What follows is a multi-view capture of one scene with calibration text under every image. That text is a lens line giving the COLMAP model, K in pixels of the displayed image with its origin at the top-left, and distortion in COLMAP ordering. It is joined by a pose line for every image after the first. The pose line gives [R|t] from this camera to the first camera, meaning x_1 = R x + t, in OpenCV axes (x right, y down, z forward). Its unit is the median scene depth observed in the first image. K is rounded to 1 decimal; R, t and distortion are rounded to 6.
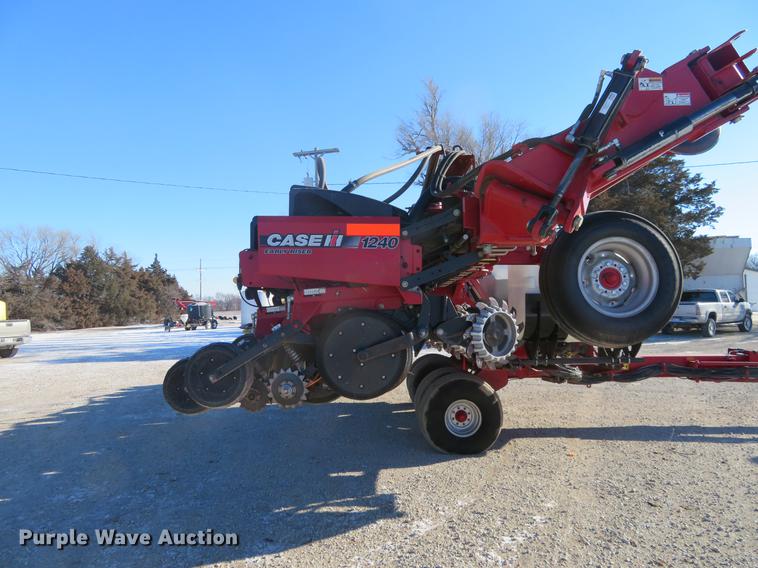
lens RADIAL K [[588.3, 0, 381.9], [0, 588.3, 280.3], [0, 0, 1]] dist [-0.006209, 0.016254]
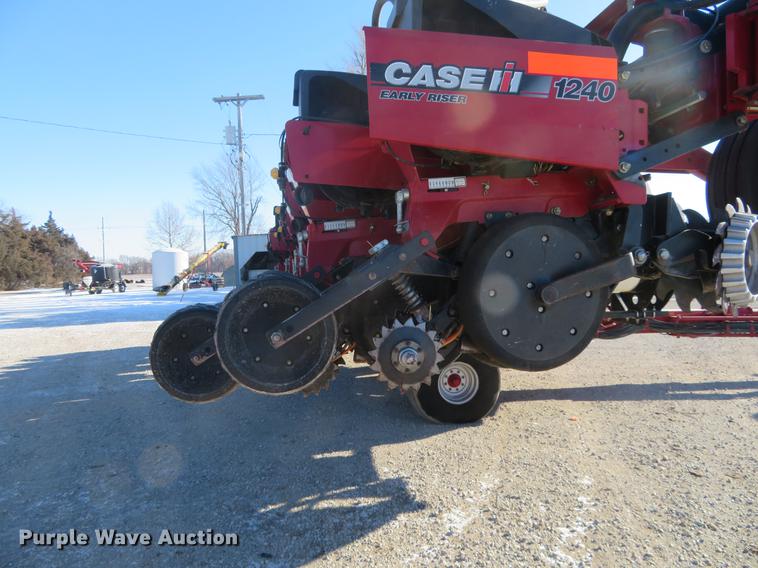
lens RADIAL K [[637.7, 0, 438.7], [0, 637.7, 281.2], [0, 0, 1]] dist [0.014809, -0.015159]
pose [[0.986388, -0.004466, 0.164373, -0.089483], [-0.007635, 0.997309, 0.072912, 0.027289], [-0.164256, -0.073174, 0.983700, 0.157310]]
